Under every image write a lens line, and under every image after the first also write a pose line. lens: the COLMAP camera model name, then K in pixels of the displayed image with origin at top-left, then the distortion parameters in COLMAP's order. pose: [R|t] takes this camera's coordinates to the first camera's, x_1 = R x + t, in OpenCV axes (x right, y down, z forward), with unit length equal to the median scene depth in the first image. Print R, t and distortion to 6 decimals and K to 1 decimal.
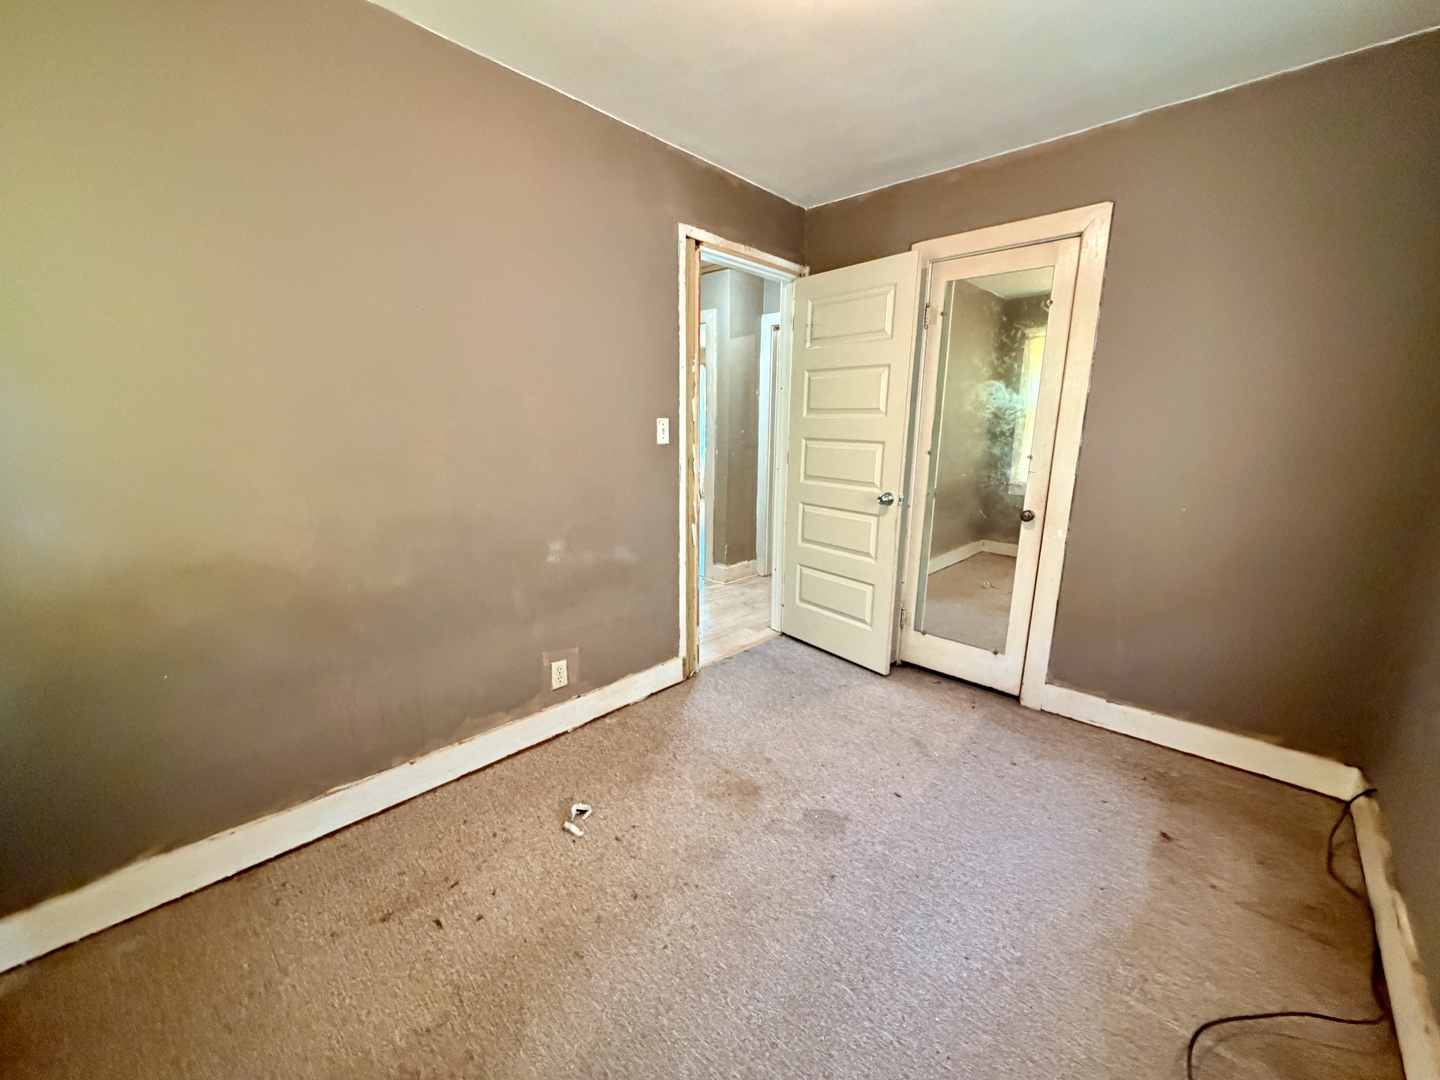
lens RADIAL K [[573.1, 0, 716.7], [0, 573.1, 541.7], [0, 0, 1]] dist [-0.001404, -0.000093]
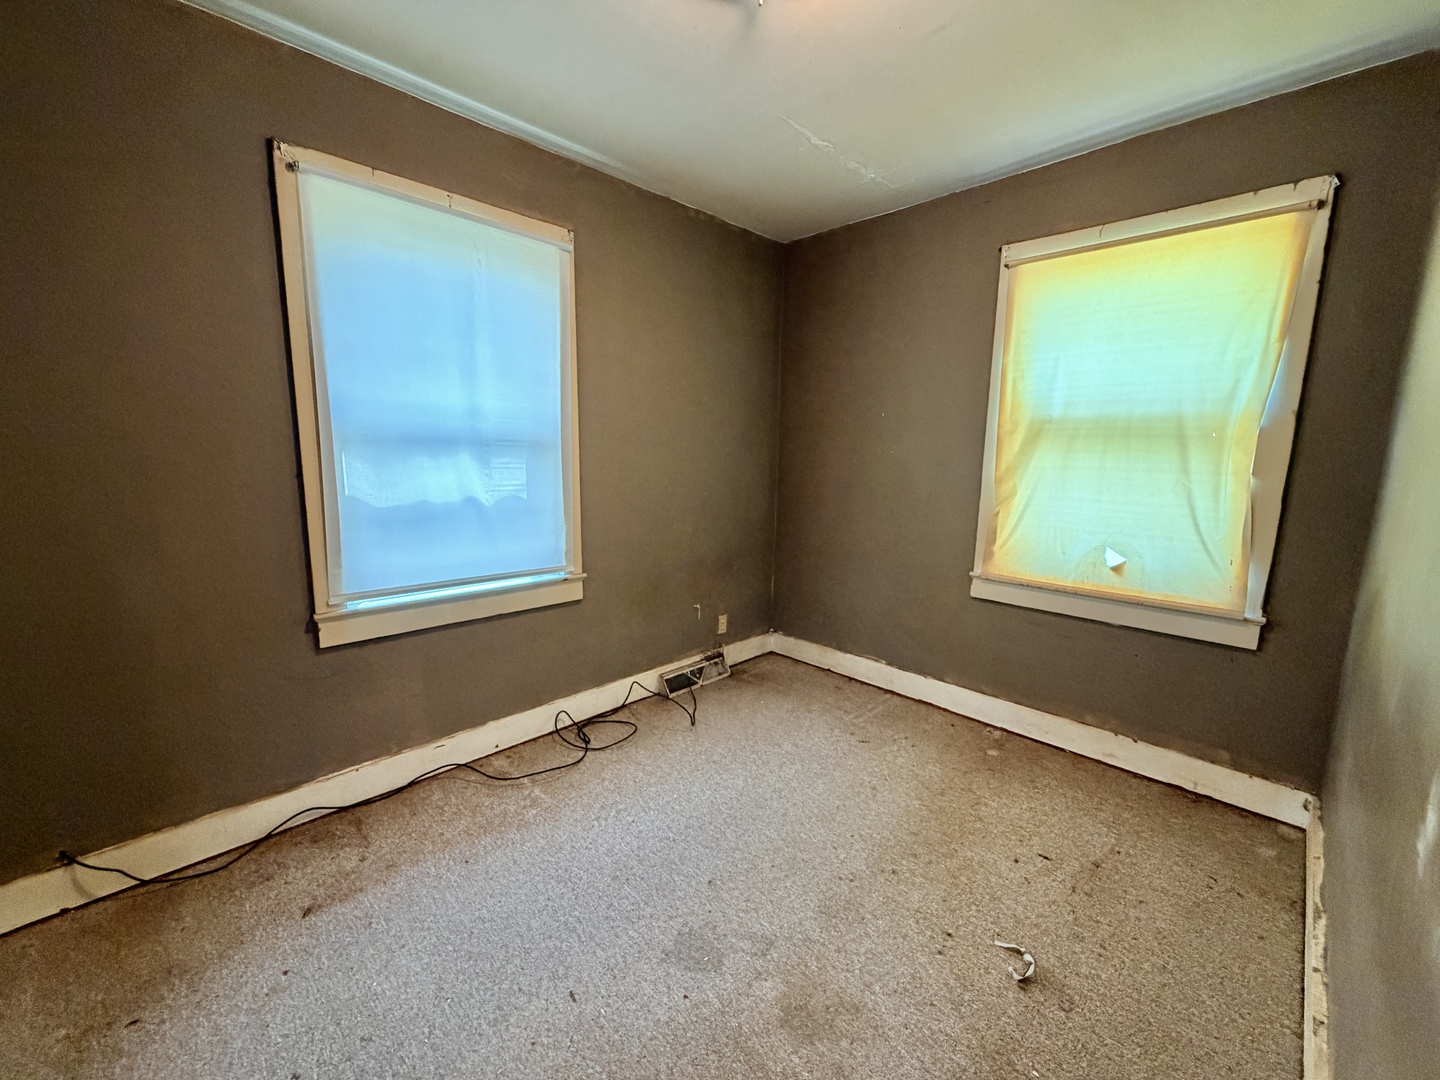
lens RADIAL K [[573.1, 0, 716.7], [0, 573.1, 541.7], [0, 0, 1]] dist [-0.001404, -0.000093]
pose [[-0.999035, -0.026924, 0.034701, 0.155989], [-0.012736, 0.933711, 0.357800, -0.321889], [-0.042035, 0.357013, -0.933153, 1.584664]]
